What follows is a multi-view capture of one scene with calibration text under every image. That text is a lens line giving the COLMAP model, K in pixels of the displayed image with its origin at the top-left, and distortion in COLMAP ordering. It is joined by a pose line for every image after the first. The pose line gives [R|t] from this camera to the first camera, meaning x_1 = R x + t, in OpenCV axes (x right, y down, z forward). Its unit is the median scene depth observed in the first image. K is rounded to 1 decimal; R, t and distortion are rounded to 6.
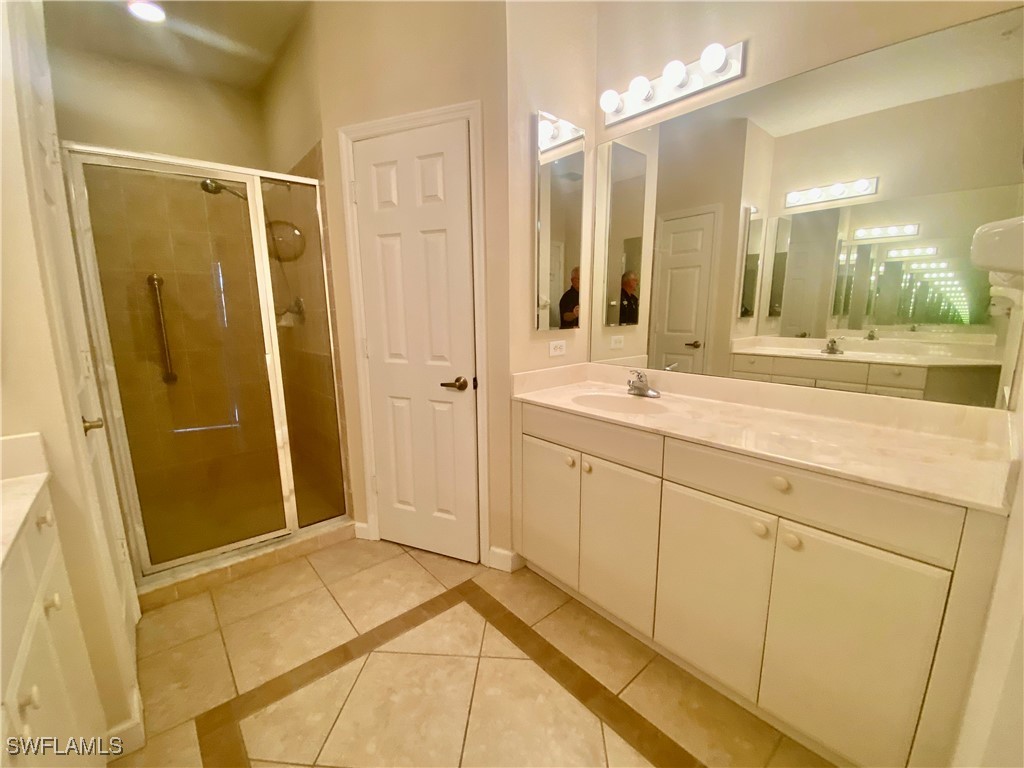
lens RADIAL K [[426.9, 0, 510.3], [0, 426.9, 382.1], [0, 0, 1]] dist [0.017275, -0.003309]
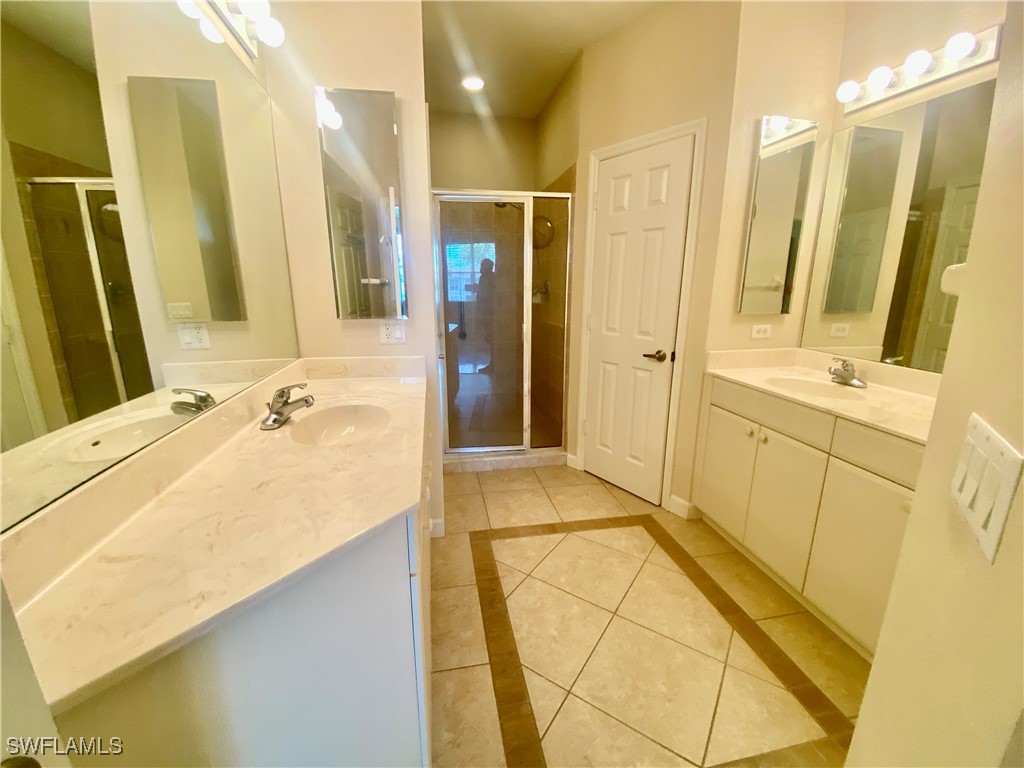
lens RADIAL K [[426.9, 0, 506.1], [0, 426.9, 383.8], [0, 0, 1]] dist [0.017275, -0.003309]
pose [[0.861043, 0.127446, -0.492304, 0.117880], [-0.098186, 0.991535, 0.084957, 0.022921], [0.498964, -0.024814, 0.866268, -0.287078]]
